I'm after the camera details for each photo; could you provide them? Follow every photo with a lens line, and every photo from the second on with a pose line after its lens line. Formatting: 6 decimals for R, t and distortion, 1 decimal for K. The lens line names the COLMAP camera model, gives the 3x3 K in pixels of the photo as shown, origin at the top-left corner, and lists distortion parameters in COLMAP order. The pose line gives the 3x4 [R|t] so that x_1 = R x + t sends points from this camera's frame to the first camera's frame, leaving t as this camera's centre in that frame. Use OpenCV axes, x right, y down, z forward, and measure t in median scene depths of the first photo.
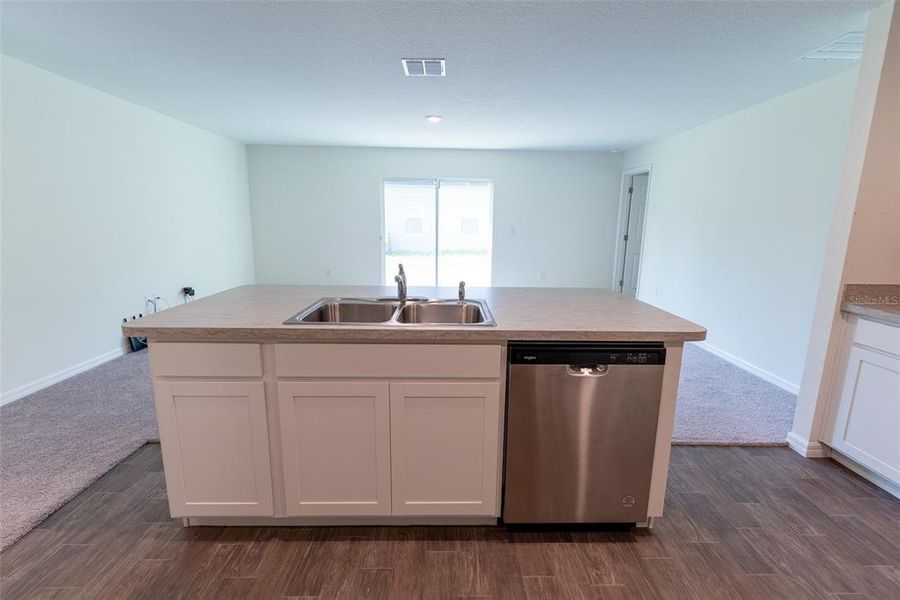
lens RADIAL K [[432.5, 0, 450.0], [0, 432.5, 300.0], [0, 0, 1]] dist [0.001564, 0.000448]
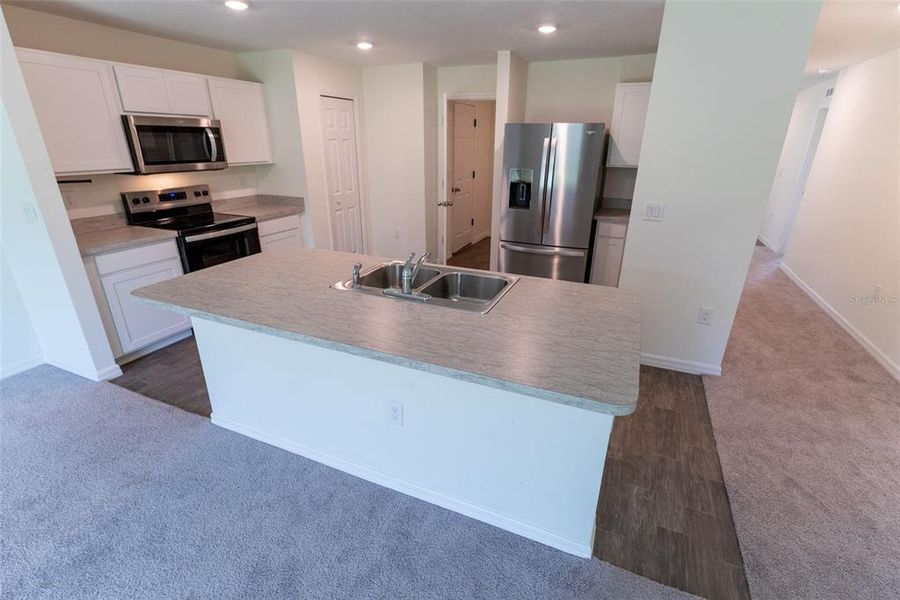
lens RADIAL K [[412.5, 0, 450.0], [0, 412.5, 300.0], [0, 0, 1]] dist [0.001320, 0.000165]
pose [[-0.902816, -0.175218, 0.392712, -0.500076], [0.059200, 0.853887, 0.517081, -0.408522], [-0.425933, 0.490077, -0.760530, 1.505539]]
